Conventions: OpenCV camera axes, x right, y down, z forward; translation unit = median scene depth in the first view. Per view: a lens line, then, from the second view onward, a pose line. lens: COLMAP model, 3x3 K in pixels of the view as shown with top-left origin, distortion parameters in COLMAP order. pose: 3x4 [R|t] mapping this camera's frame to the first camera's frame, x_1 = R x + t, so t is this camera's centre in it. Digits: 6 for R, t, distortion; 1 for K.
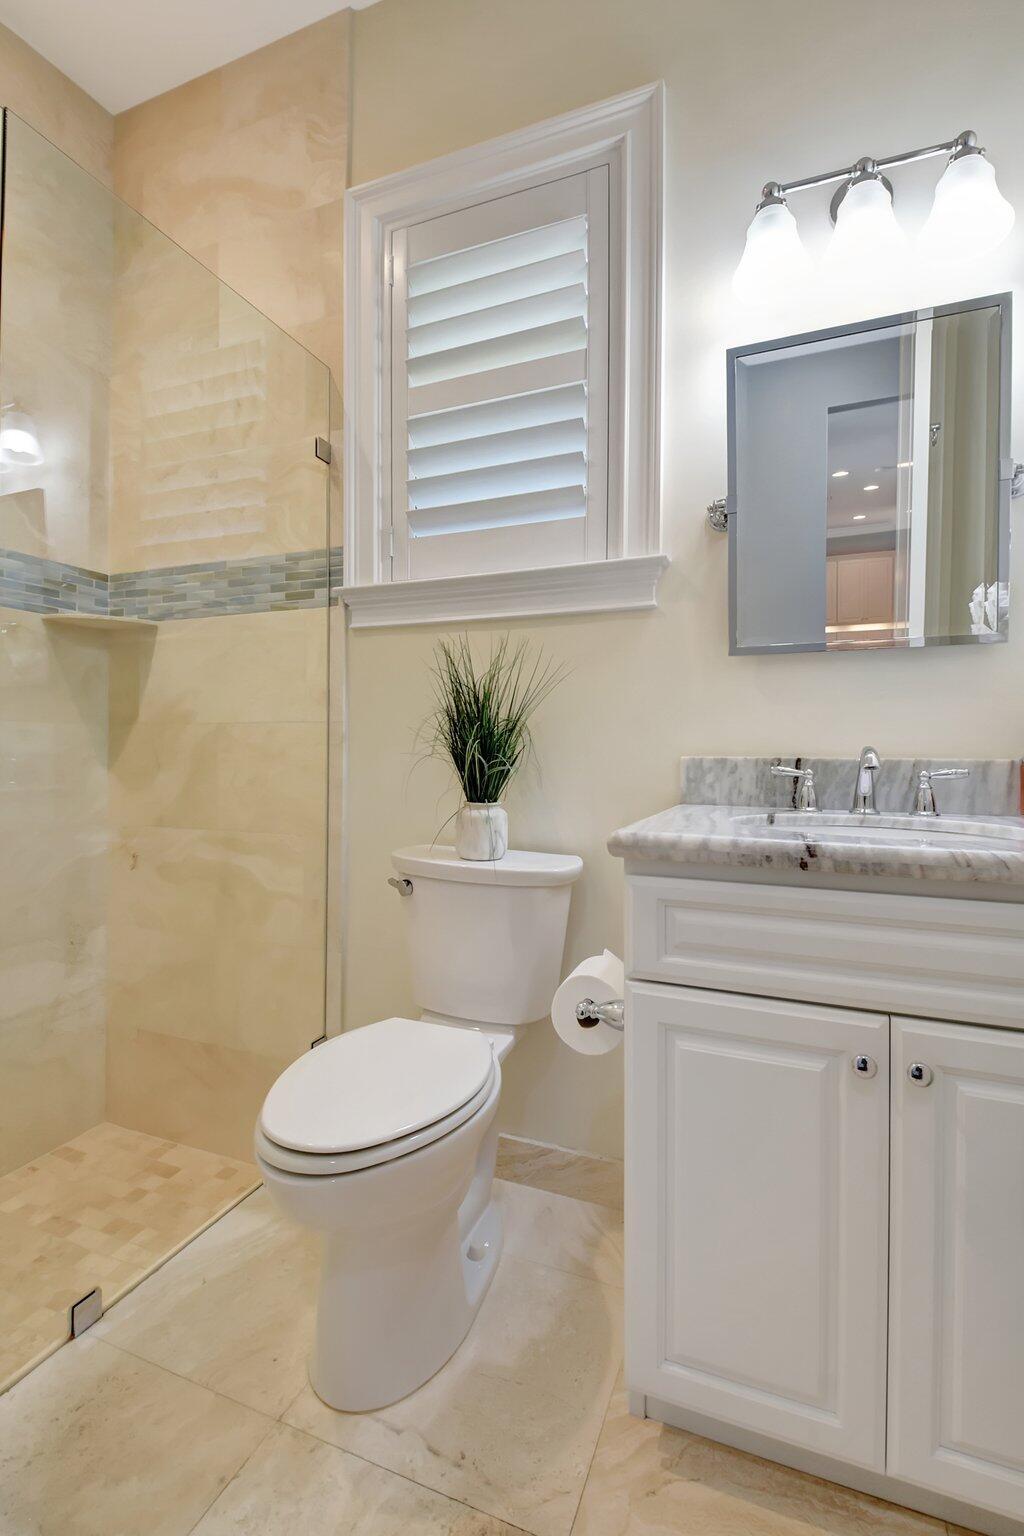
lens RADIAL K [[699.3, 0, 520.8], [0, 699.3, 761.2], [0, 0, 1]] dist [0.047870, -0.047340]
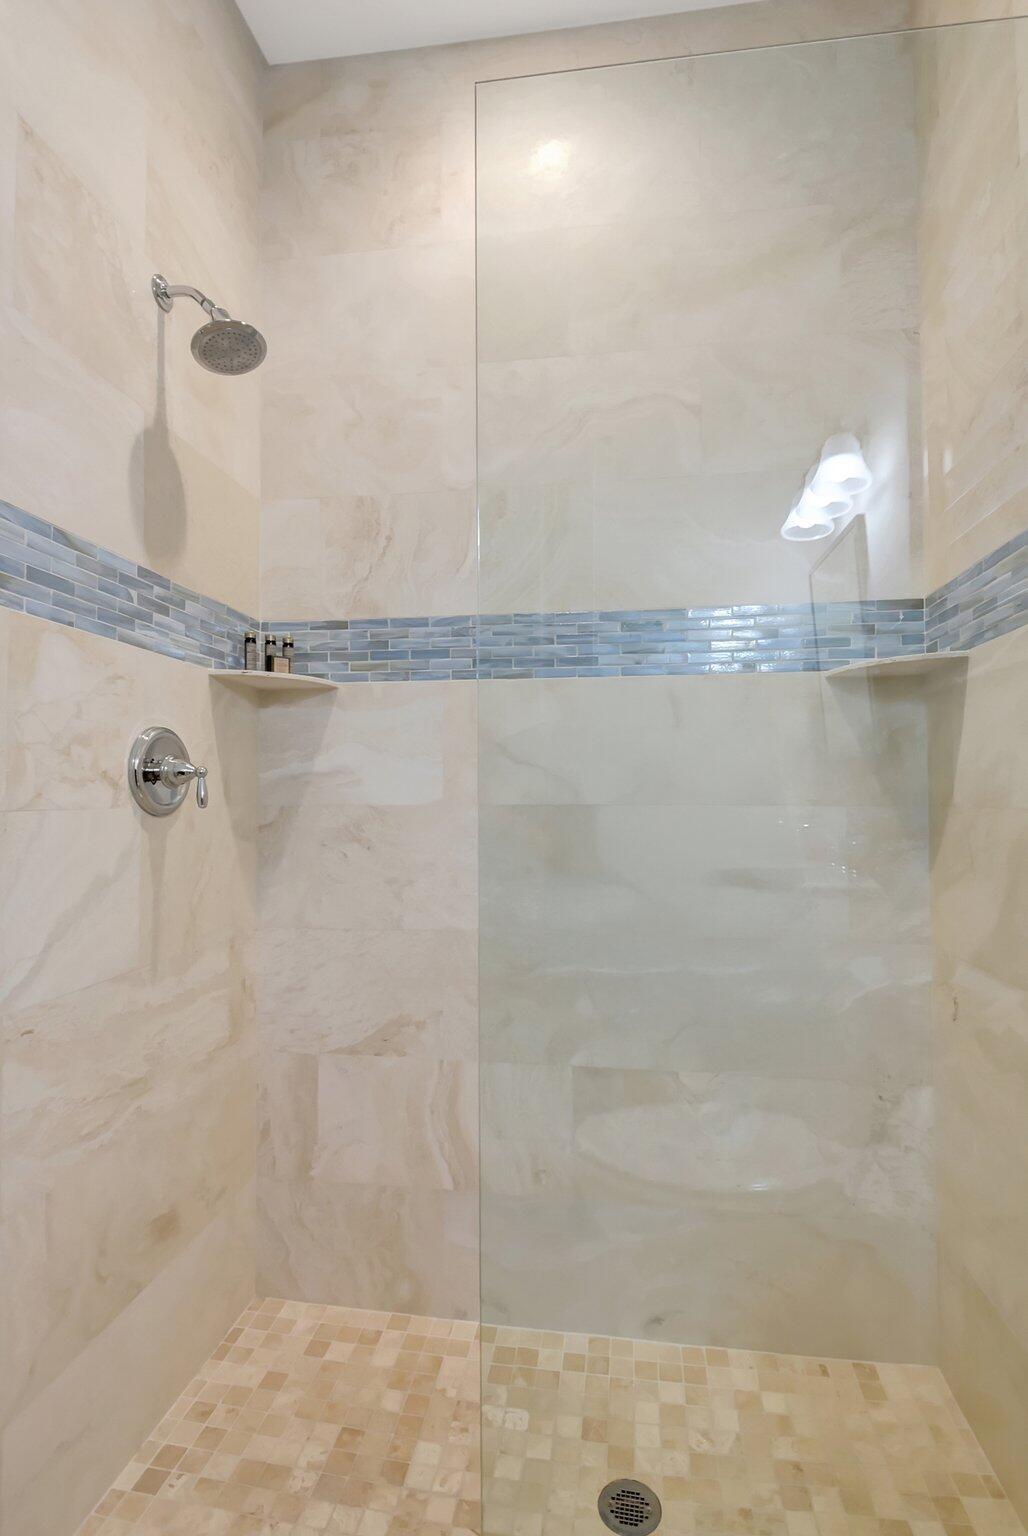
lens RADIAL K [[721.8, 0, 513.3], [0, 721.8, 780.0], [0, 0, 1]] dist [0.024121, -0.021145]
pose [[0.230010, -0.026010, -0.972841, 0.042512], [-0.014398, 0.999442, -0.030125, -0.060665], [0.973082, 0.020936, 0.229507, 0.517626]]
